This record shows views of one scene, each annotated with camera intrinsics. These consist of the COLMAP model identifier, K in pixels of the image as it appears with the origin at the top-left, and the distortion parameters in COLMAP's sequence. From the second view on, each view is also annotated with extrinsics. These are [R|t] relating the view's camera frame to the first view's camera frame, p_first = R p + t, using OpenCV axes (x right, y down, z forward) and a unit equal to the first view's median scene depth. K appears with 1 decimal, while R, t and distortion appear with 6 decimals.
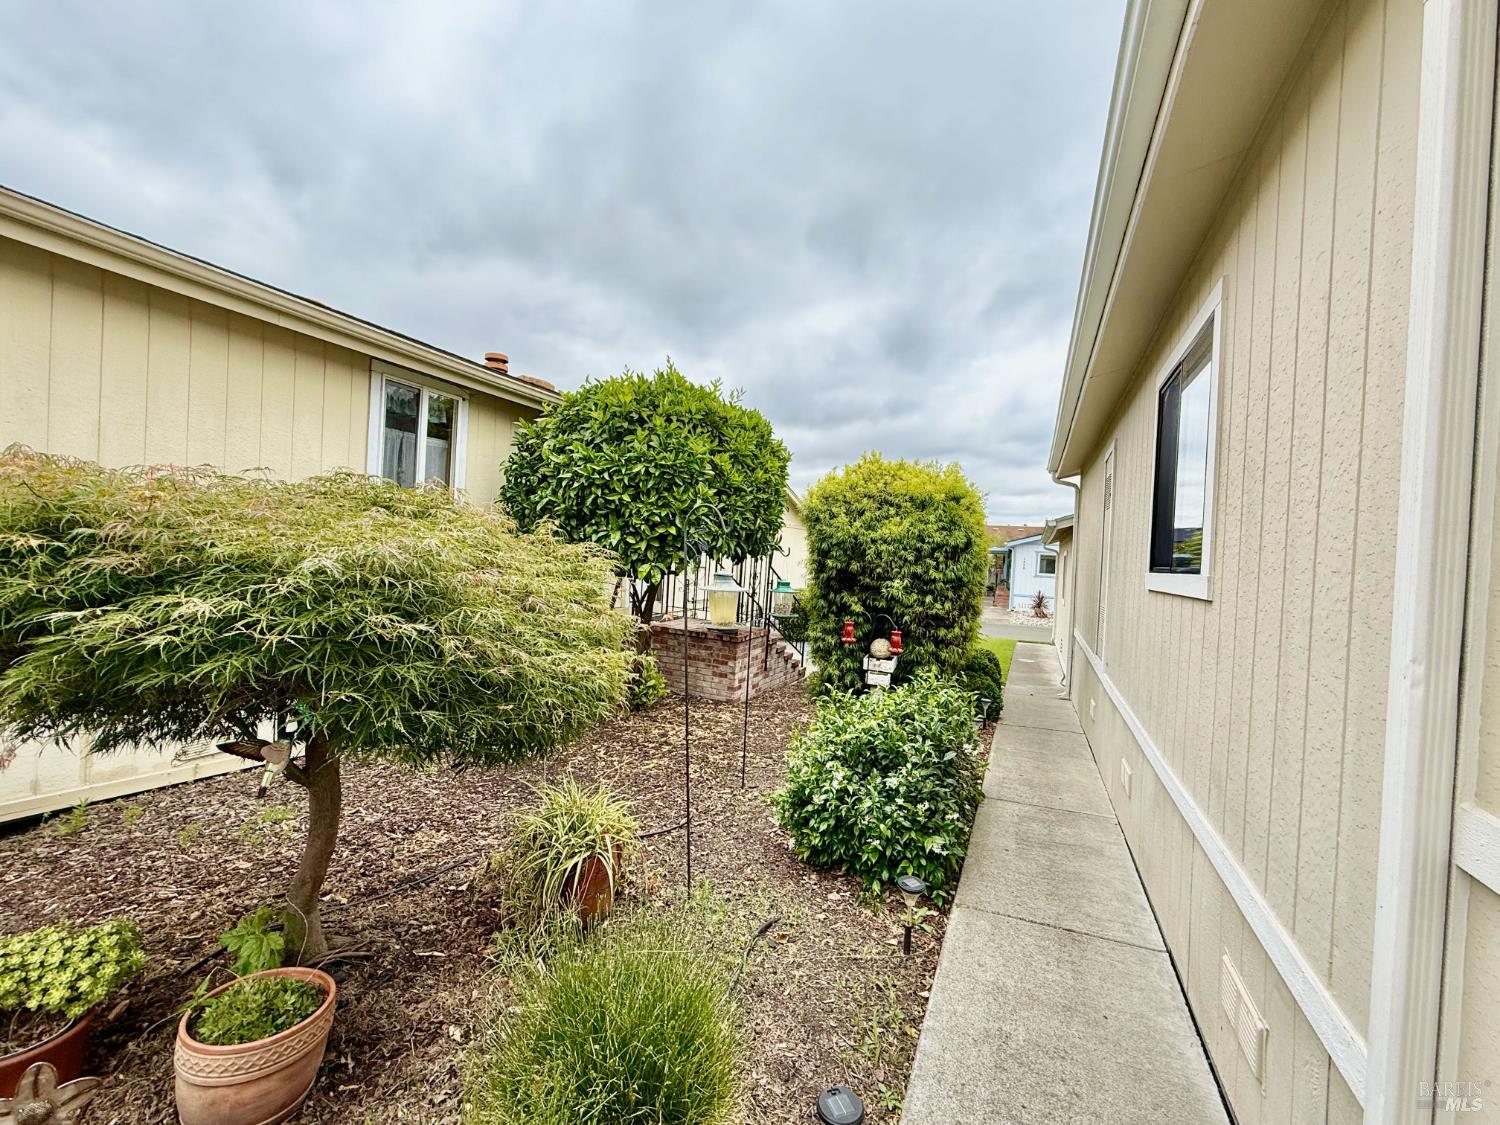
lens RADIAL K [[652.8, 0, 750.0], [0, 652.8, 562.5], [0, 0, 1]] dist [-0.000020, -0.000003]
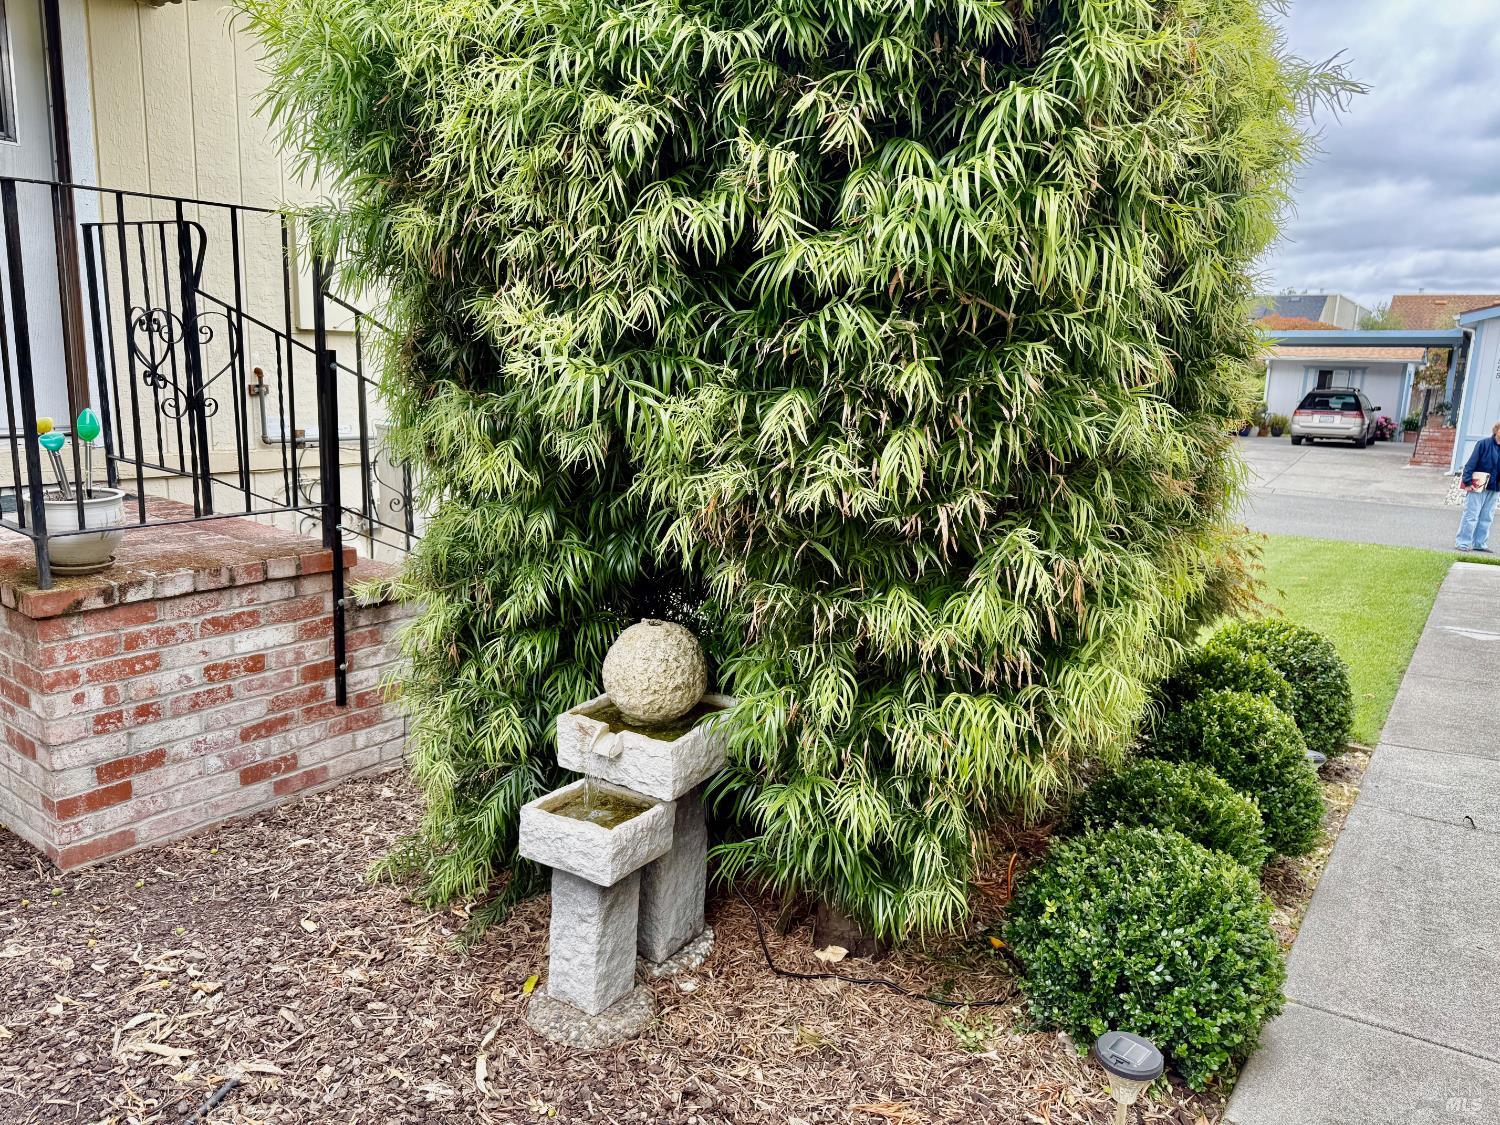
lens RADIAL K [[1075.1, 0, 750.0], [0, 1075.1, 562.5], [0, 0, 1]] dist [0.039449, -0.033721]
pose [[0.980819, 0.021481, -0.193732, 0.316950], [0.010601, 0.986559, 0.163061, 0.048327], [0.194631, -0.161987, 0.967408, 0.738909]]
